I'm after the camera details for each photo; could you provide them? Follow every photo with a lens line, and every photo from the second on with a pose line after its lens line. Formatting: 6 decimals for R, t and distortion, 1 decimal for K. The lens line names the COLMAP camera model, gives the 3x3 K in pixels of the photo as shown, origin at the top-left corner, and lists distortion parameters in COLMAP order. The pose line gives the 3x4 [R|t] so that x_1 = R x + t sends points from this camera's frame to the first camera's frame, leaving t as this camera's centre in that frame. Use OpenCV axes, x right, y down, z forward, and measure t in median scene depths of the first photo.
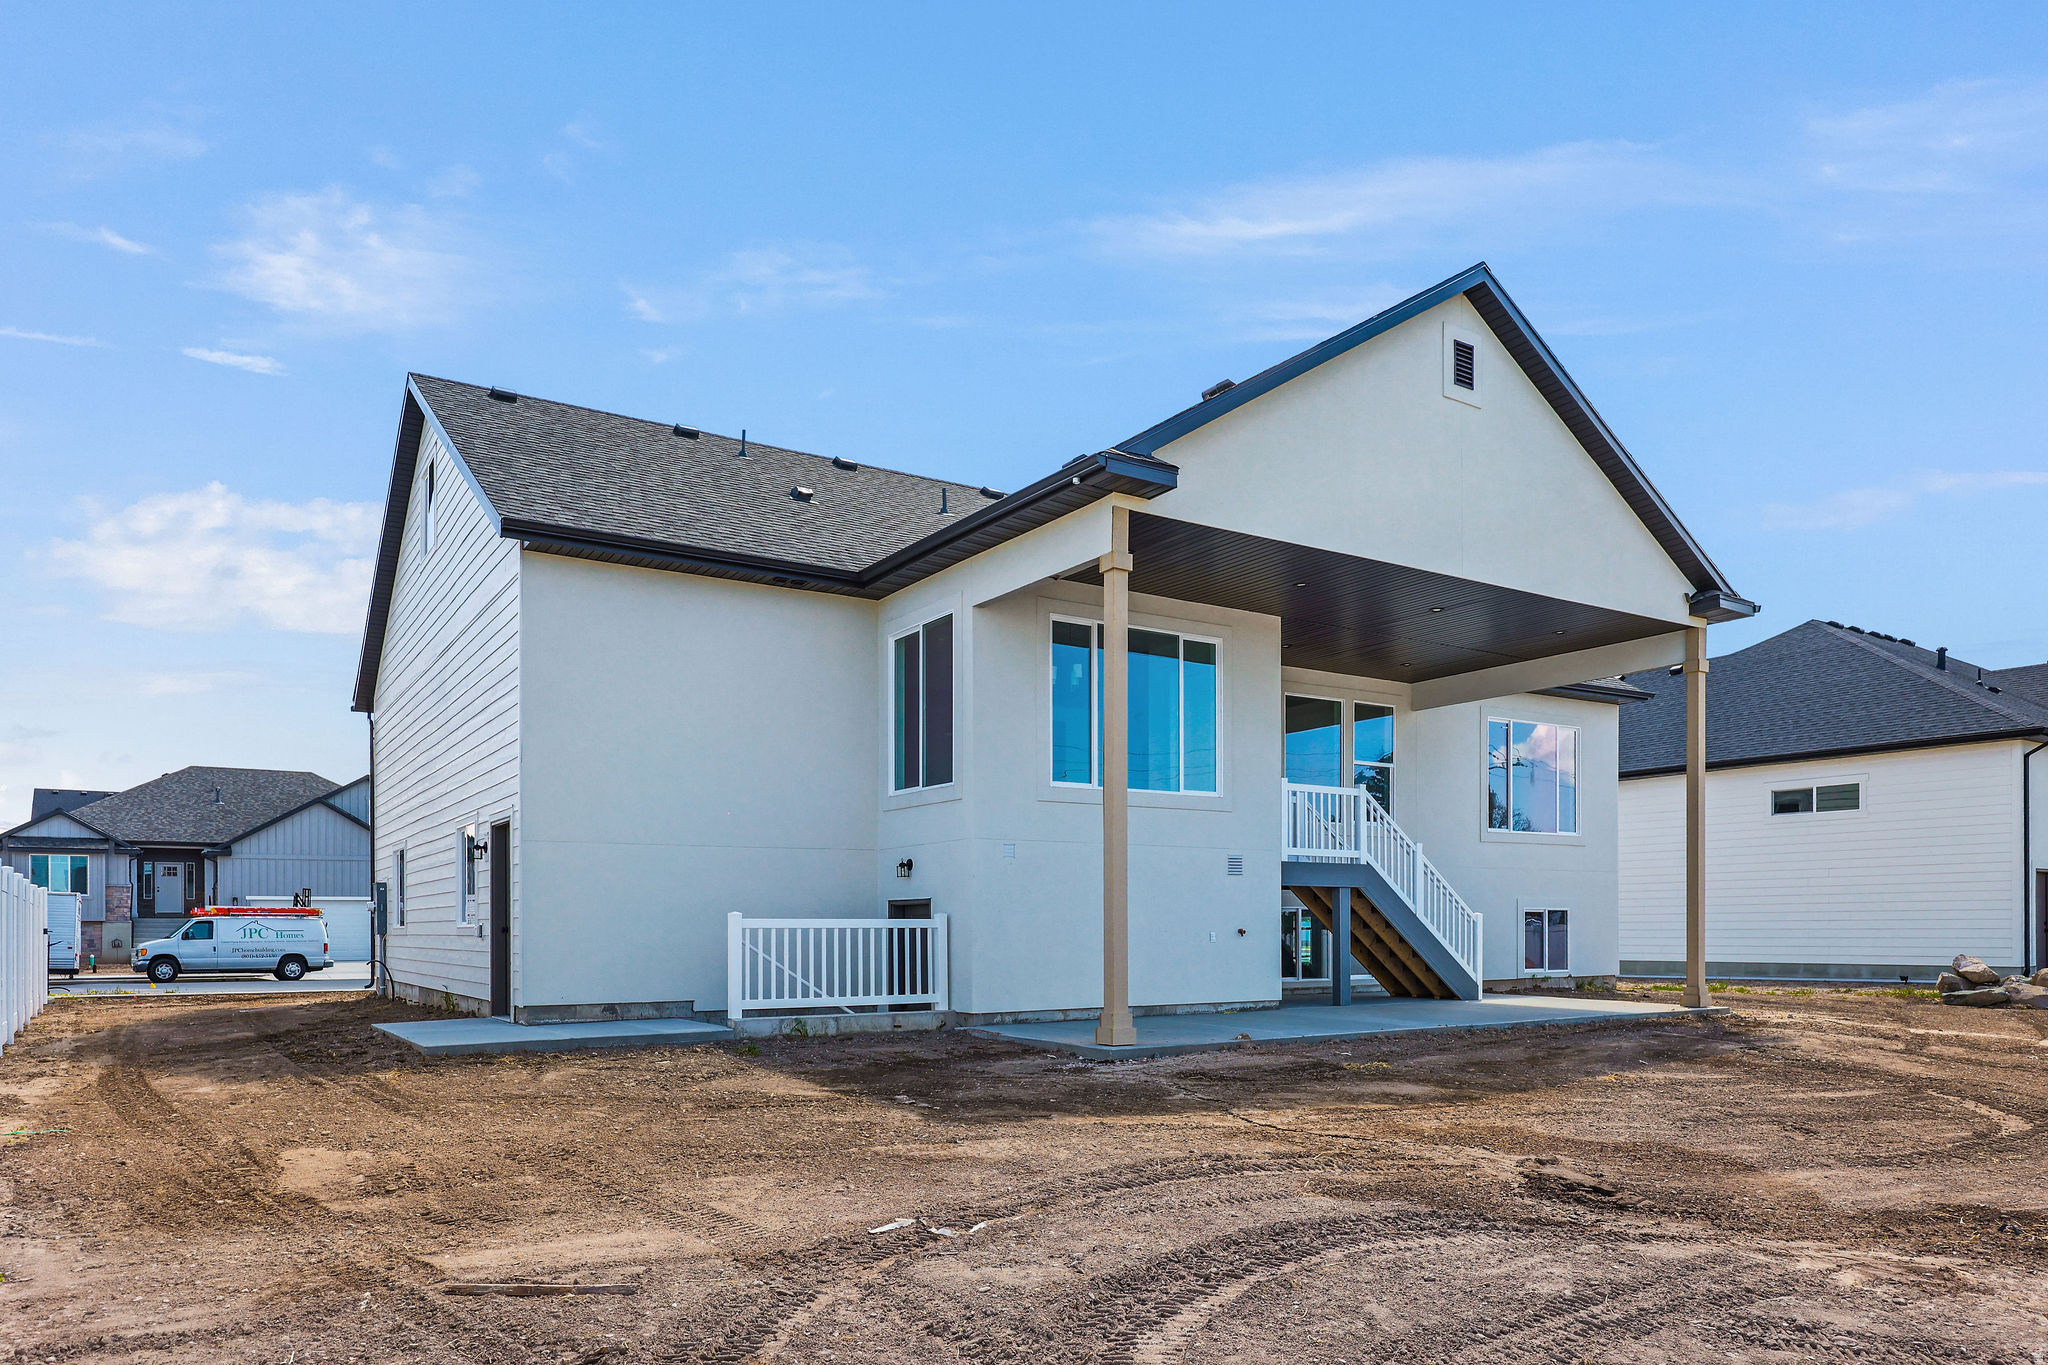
lens RADIAL K [[1309.2, 0, 1024.0], [0, 1309.2, 682.5], [0, 0, 1]] dist [0.033038, 0.000277]
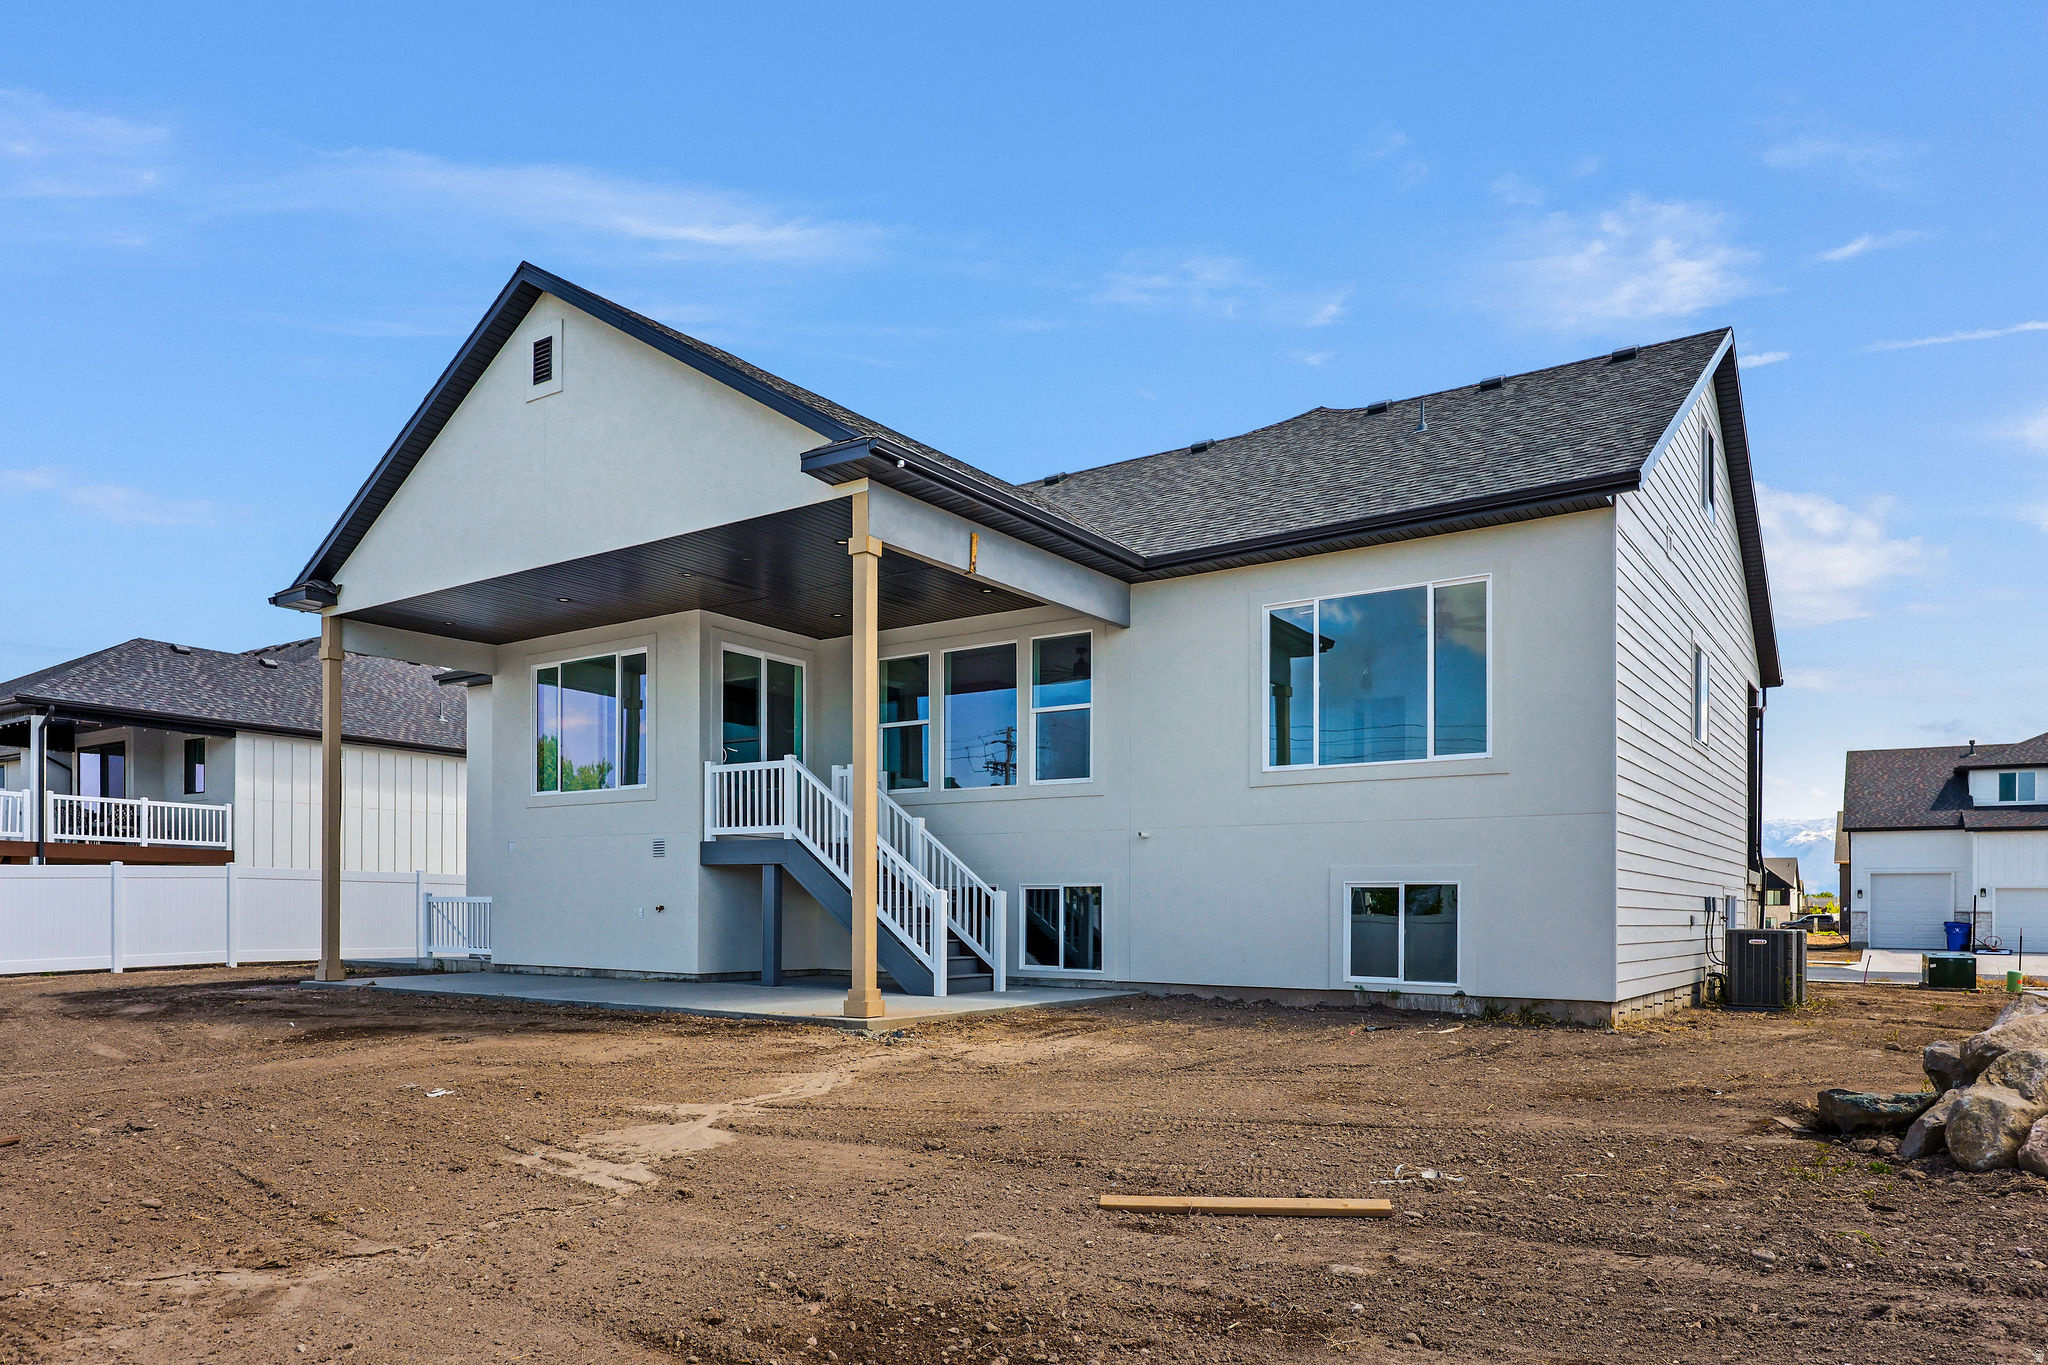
lens RADIAL K [[1309.2, 0, 1024.0], [0, 1309.2, 682.5], [0, 0, 1]] dist [0.033038, 0.000277]
pose [[0.391876, -0.145208, -0.908487, 1.213646], [0.157412, 0.983488, -0.089296, 0.139108], [0.906452, -0.108014, 0.408262, 0.784537]]
